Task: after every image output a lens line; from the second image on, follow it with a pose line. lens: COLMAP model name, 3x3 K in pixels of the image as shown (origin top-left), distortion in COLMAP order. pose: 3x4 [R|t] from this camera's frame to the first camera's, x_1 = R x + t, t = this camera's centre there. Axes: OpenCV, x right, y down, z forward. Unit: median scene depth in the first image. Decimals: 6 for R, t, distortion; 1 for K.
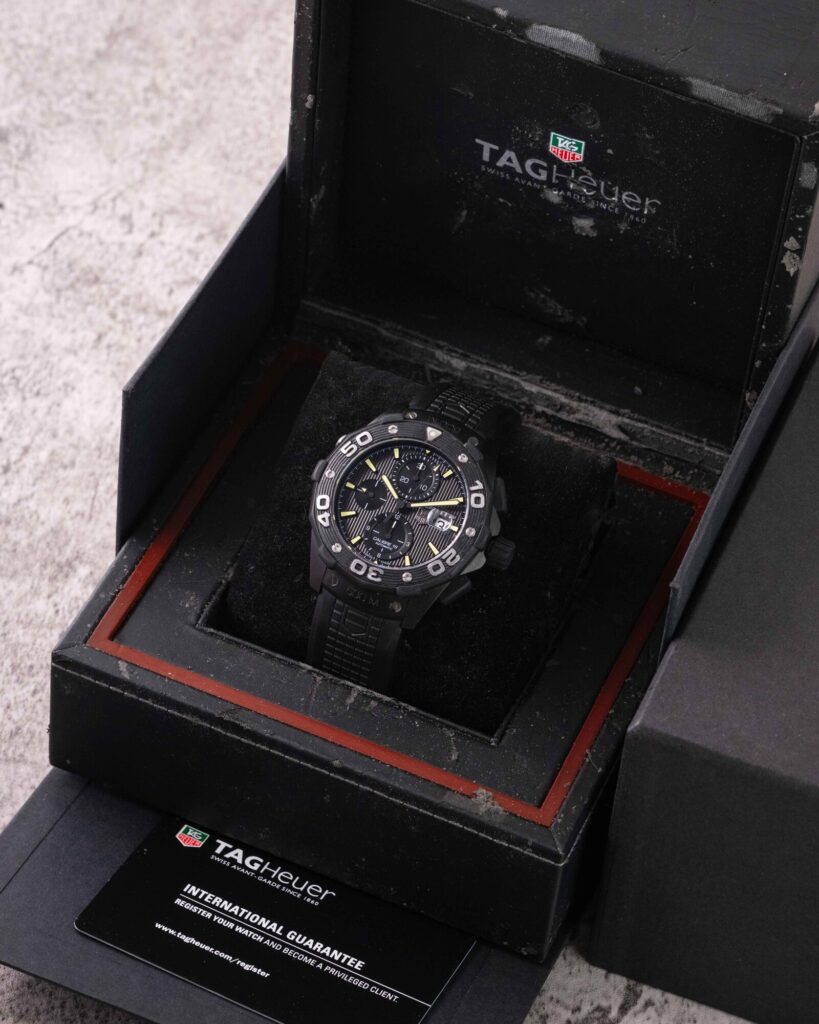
lens RADIAL K [[4007.5, 0, 409.5], [0, 4007.5, 512.0], [0, 0, 1]] dist [-2.273631, 0.235518]
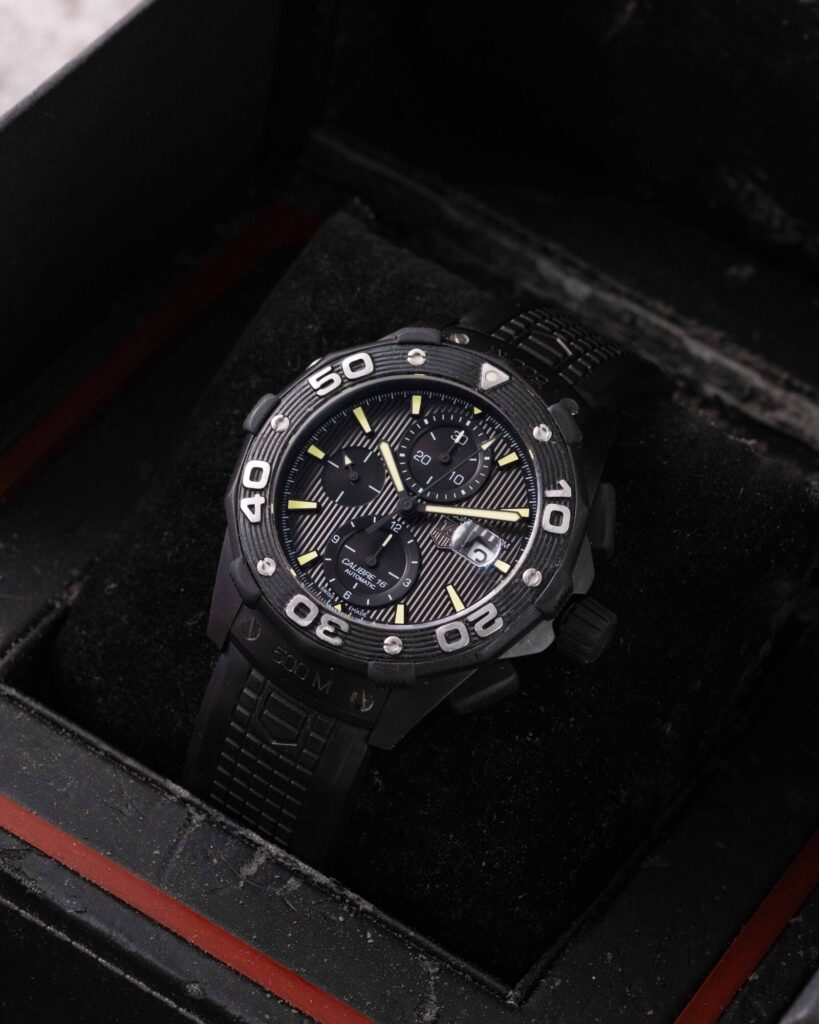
lens RADIAL K [[4197.2, 0, 409.5], [0, 4197.2, 512.0], [0, 0, 1]] dist [-0.427099, 0.080834]
pose [[0.985920, 0.160151, -0.048090, 0.023826], [-0.161942, 0.986144, -0.035980, 0.018166], [0.041661, 0.043261, 0.998195, 0.467642]]
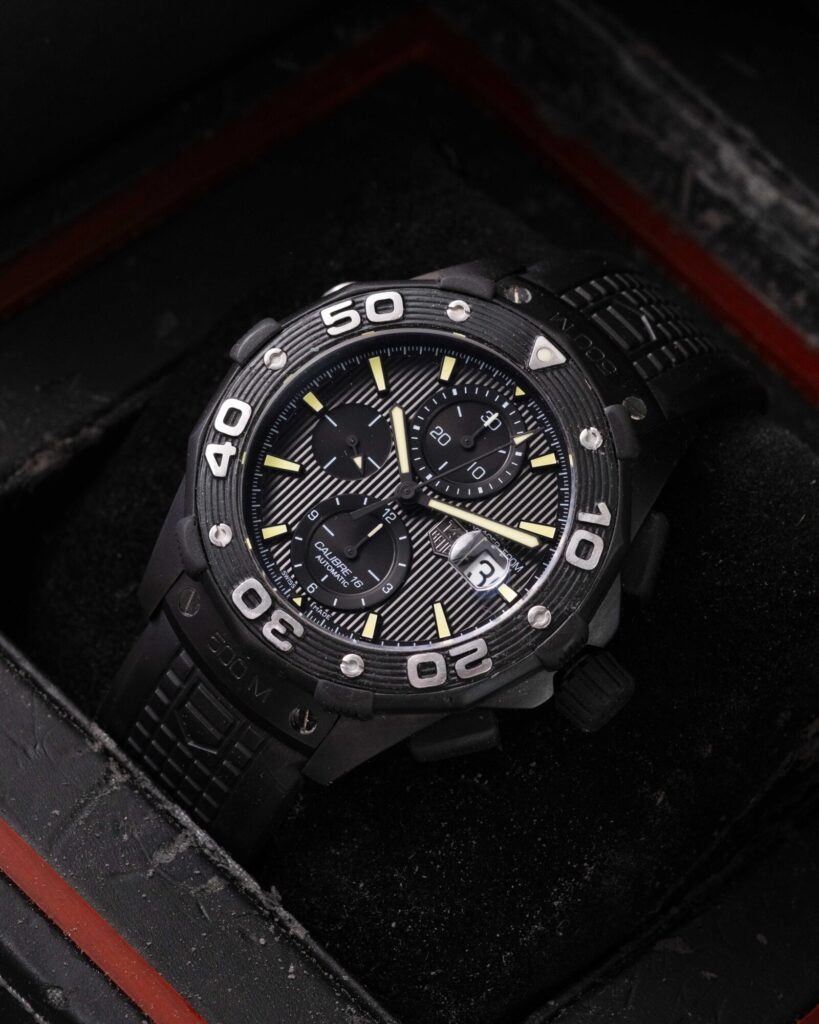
lens RADIAL K [[4197.2, 0, 409.5], [0, 4197.2, 512.0], [0, 0, 1]] dist [-0.427099, 0.080834]
pose [[0.930924, 0.357095, -0.076575, 0.031301], [-0.353742, 0.933778, 0.054079, -0.022823], [0.090815, -0.023255, 0.995596, 0.572820]]
